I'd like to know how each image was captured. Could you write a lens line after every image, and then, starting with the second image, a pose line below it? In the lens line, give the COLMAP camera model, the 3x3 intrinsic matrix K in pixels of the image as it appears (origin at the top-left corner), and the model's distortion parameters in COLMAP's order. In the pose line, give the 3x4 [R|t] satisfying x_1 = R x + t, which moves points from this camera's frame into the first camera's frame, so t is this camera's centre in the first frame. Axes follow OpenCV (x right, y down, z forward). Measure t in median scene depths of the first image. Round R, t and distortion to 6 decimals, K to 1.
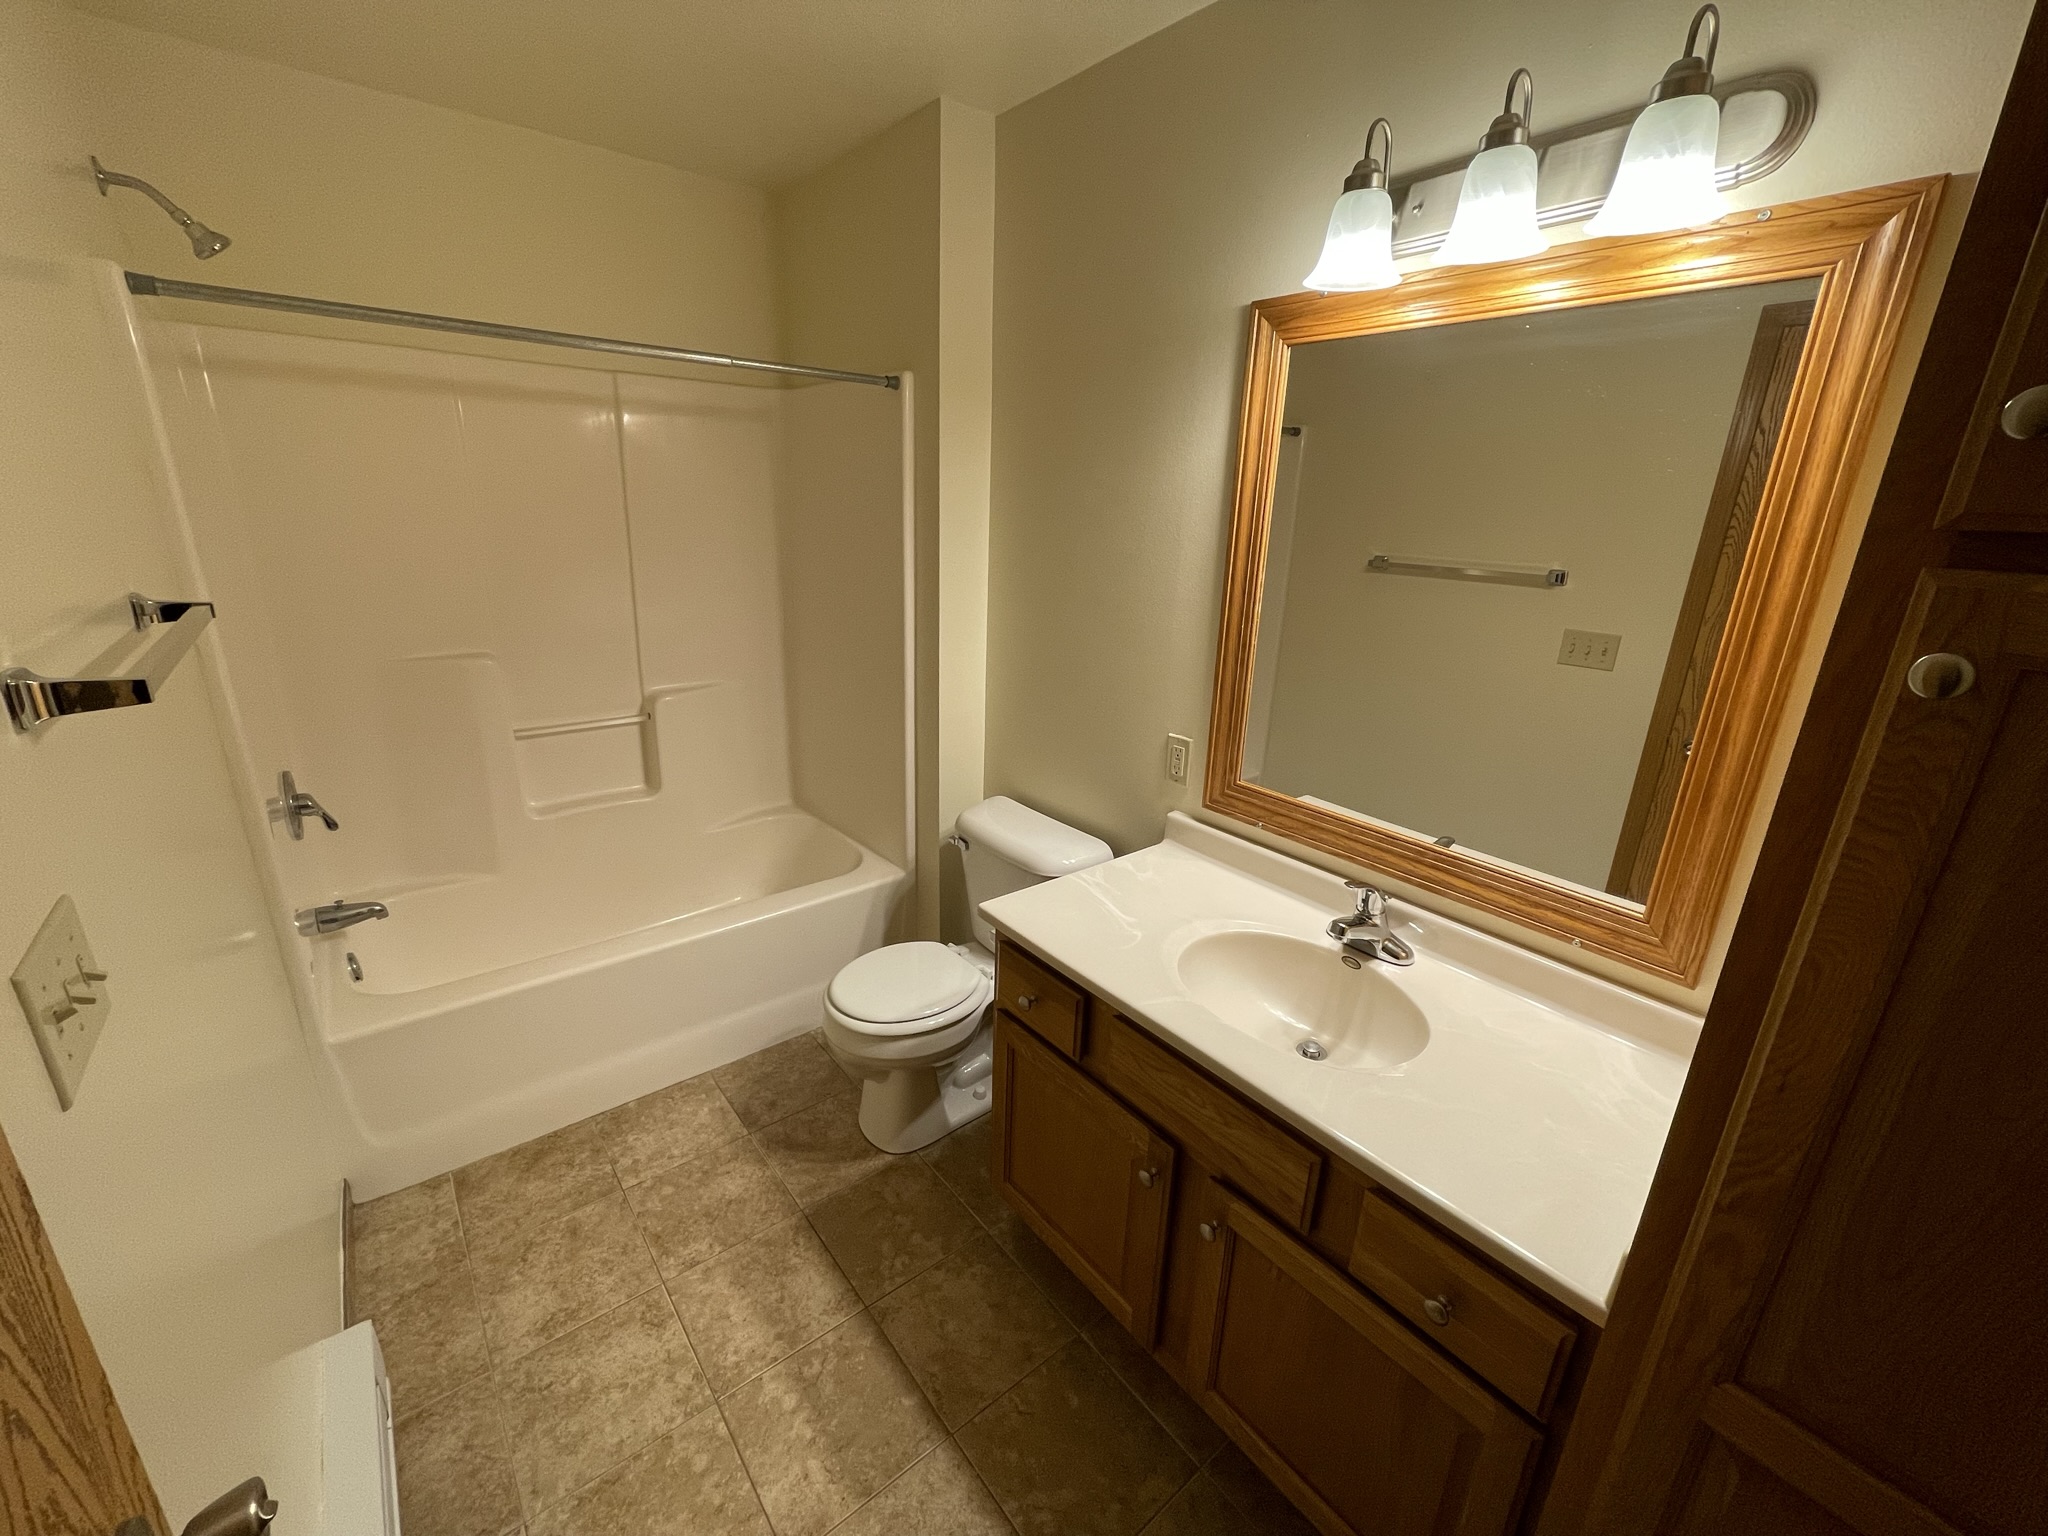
lens RADIAL K [[829.2, 0, 1020.4], [0, 829.2, 764.7], [0, 0, 1]] dist [-0.004257, 0.000531]
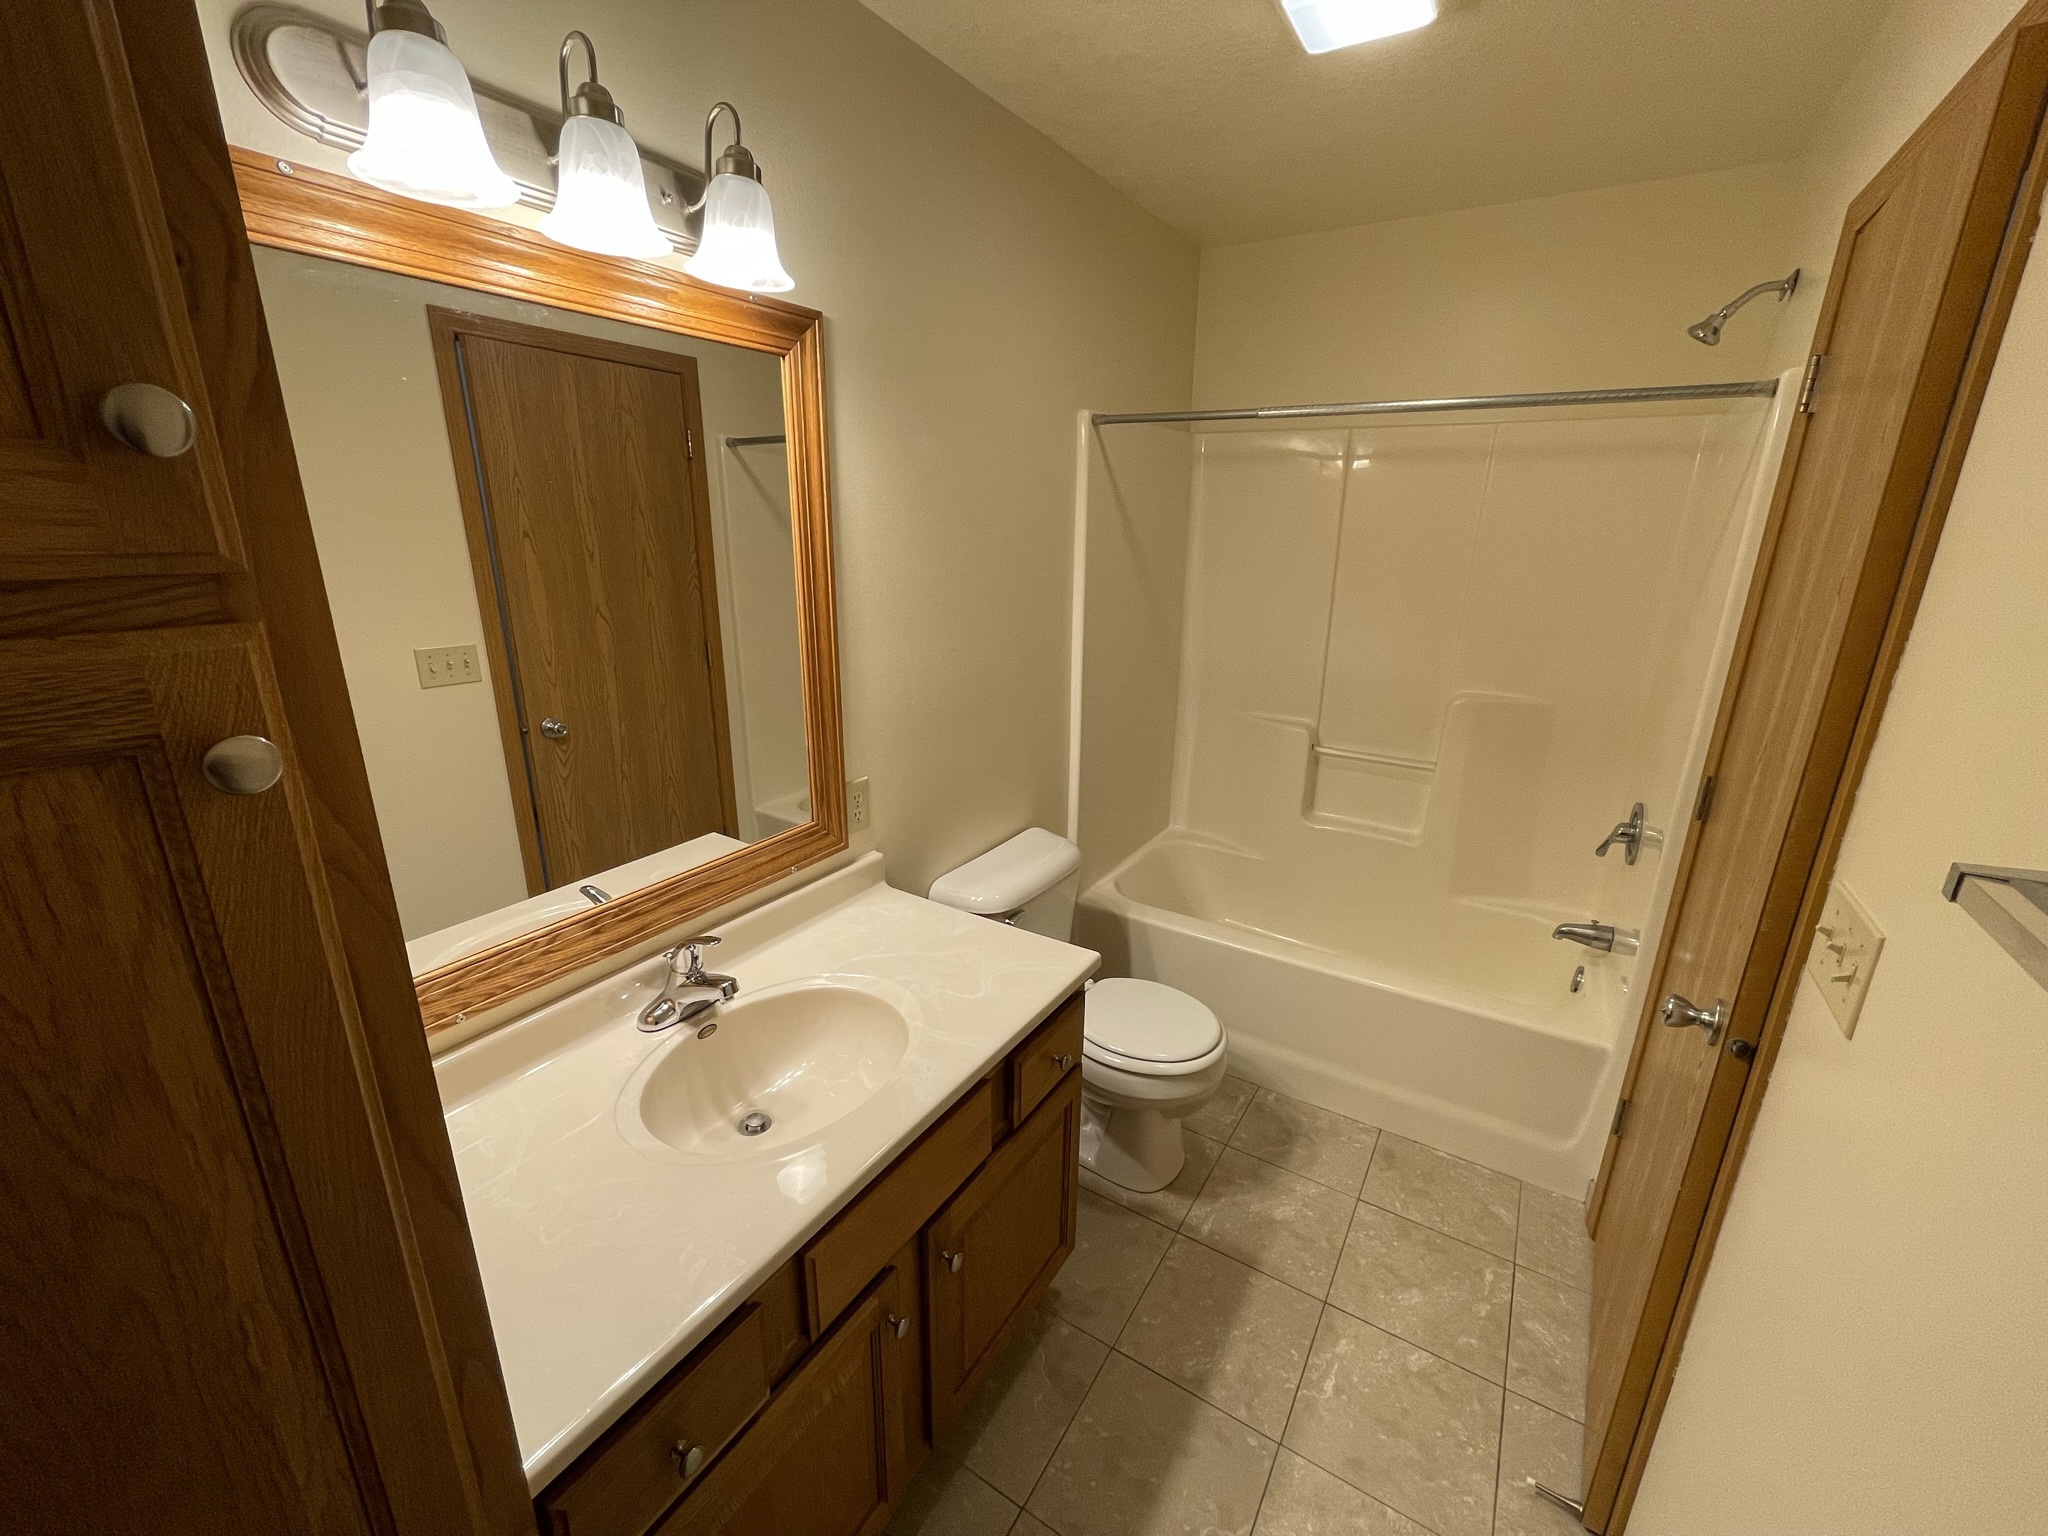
lens RADIAL K [[828.1, 0, 1027.3], [0, 828.1, 768.4], [0, 0, 1]] dist [-0.002171, -0.000324]
pose [[-0.326462, -0.304755, 0.894733, -0.461394], [0.263113, 0.879883, 0.395699, -0.290908], [-0.907852, 0.364596, -0.207063, 0.814230]]
